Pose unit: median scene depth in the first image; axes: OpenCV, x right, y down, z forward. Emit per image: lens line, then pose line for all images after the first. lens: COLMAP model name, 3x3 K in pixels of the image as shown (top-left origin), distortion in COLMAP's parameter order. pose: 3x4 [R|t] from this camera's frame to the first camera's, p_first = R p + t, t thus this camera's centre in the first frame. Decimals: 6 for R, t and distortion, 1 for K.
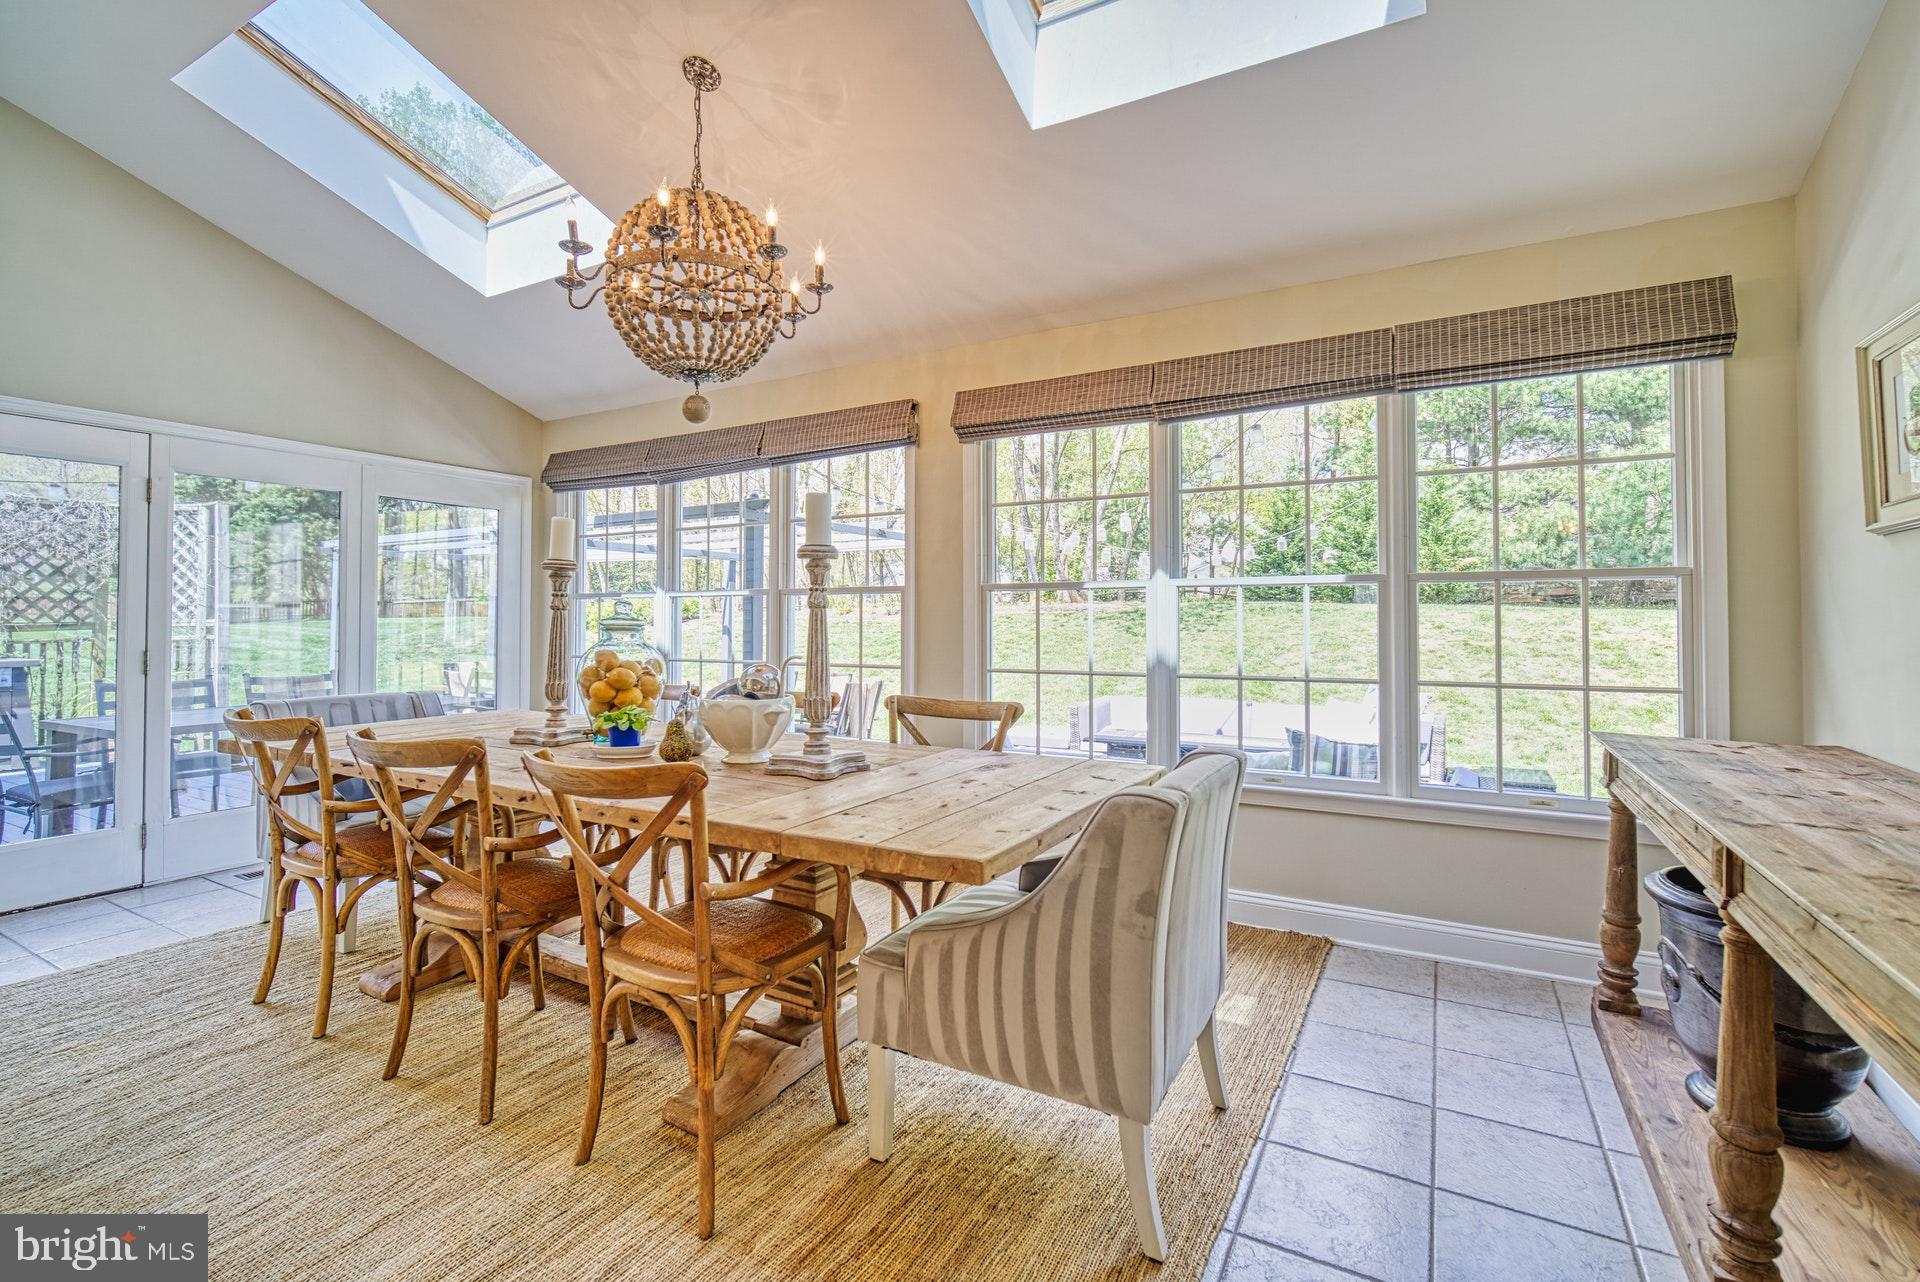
lens RADIAL K [[834.4, 0, 995.9], [0, 834.4, 608.0], [0, 0, 1]] dist [-0.010628, 0.002850]
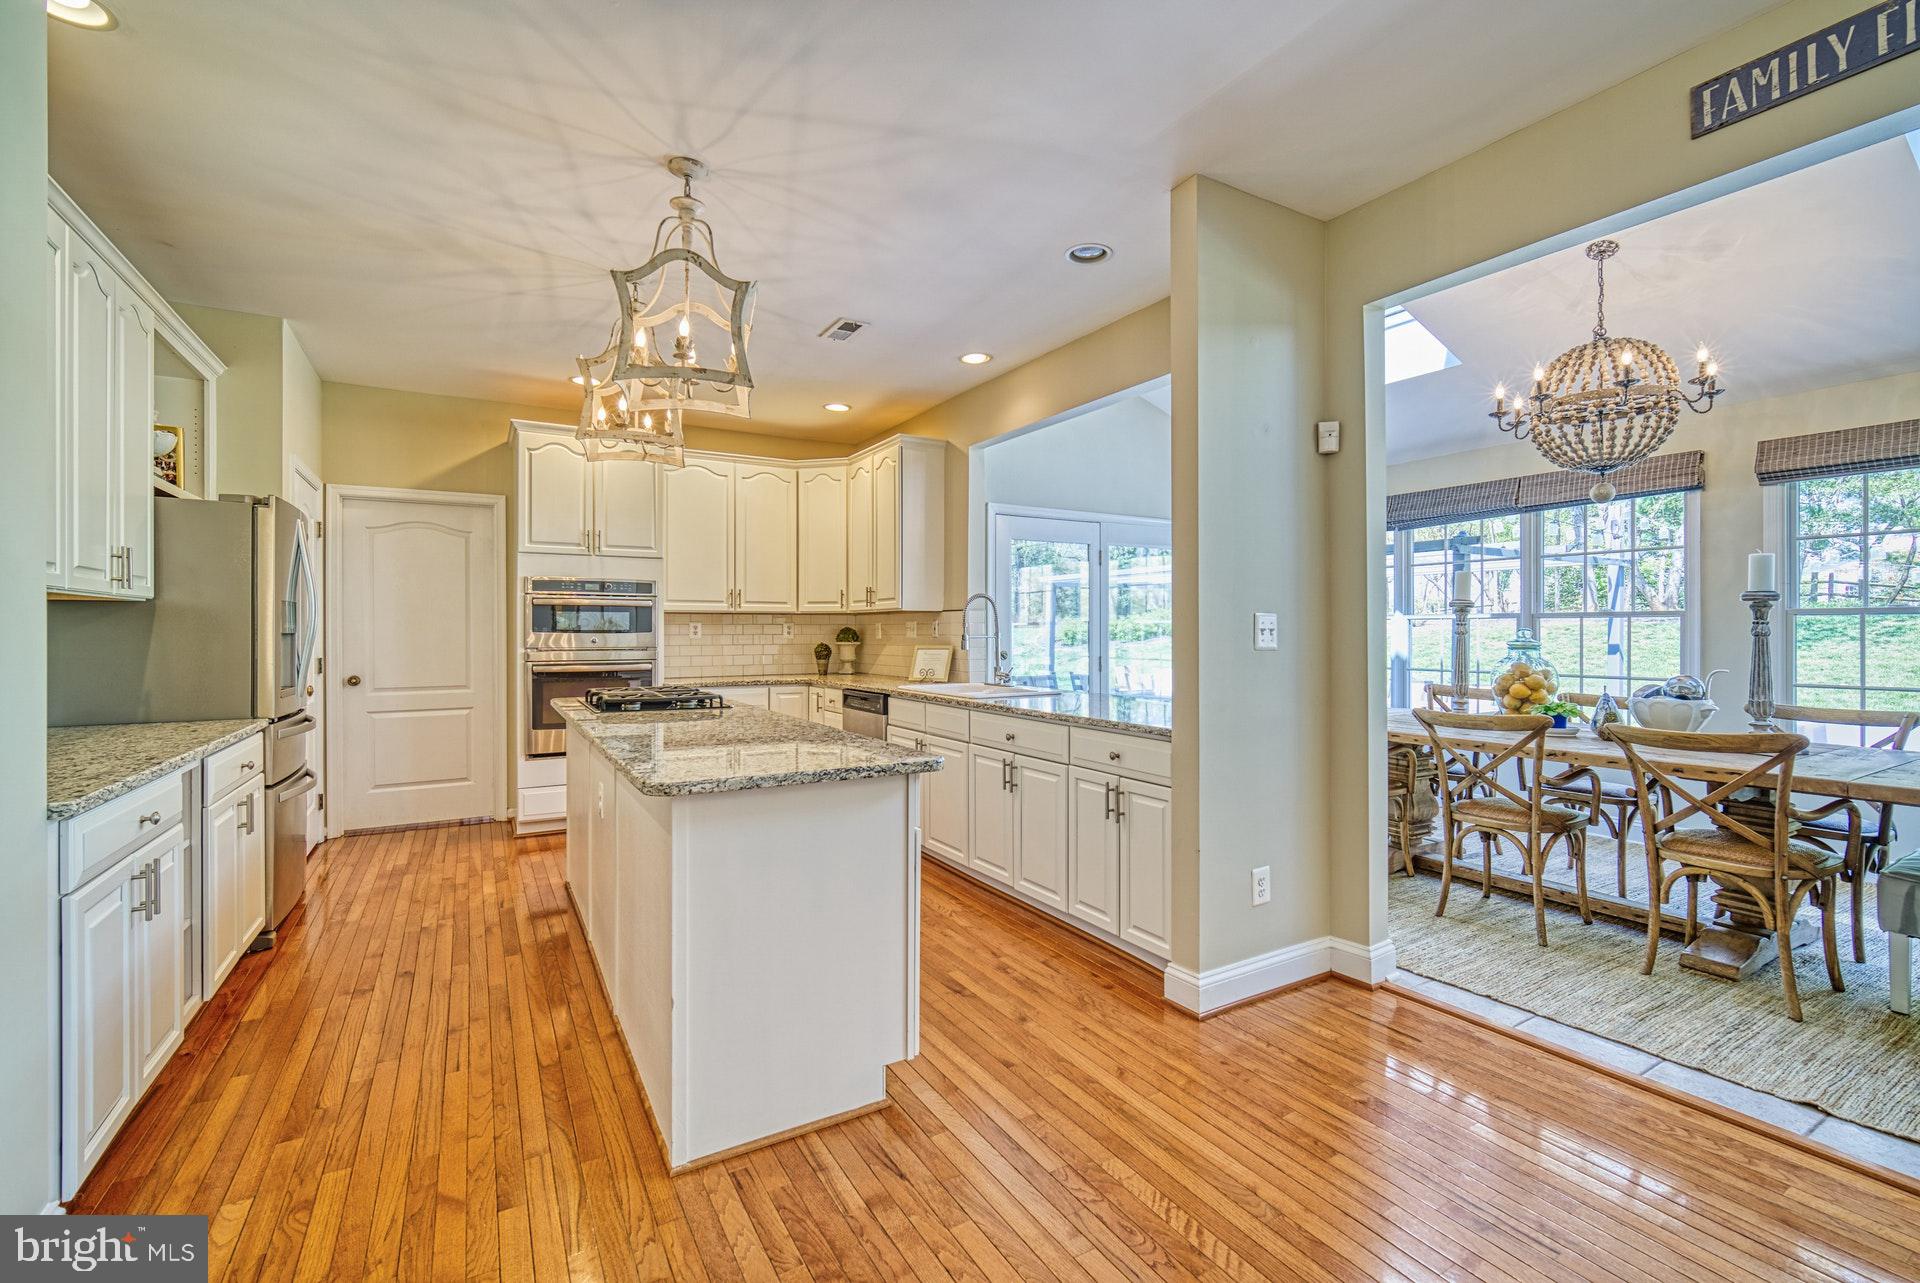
lens RADIAL K [[834.4, 0, 970.6], [0, 834.4, 632.1], [0, 0, 1]] dist [-0.010628, 0.002850]
pose [[0.861427, 0.002704, -0.507874, -0.402956], [0.005579, 0.999875, 0.014786, -0.021352], [0.507851, -0.015570, 0.861304, -0.534797]]
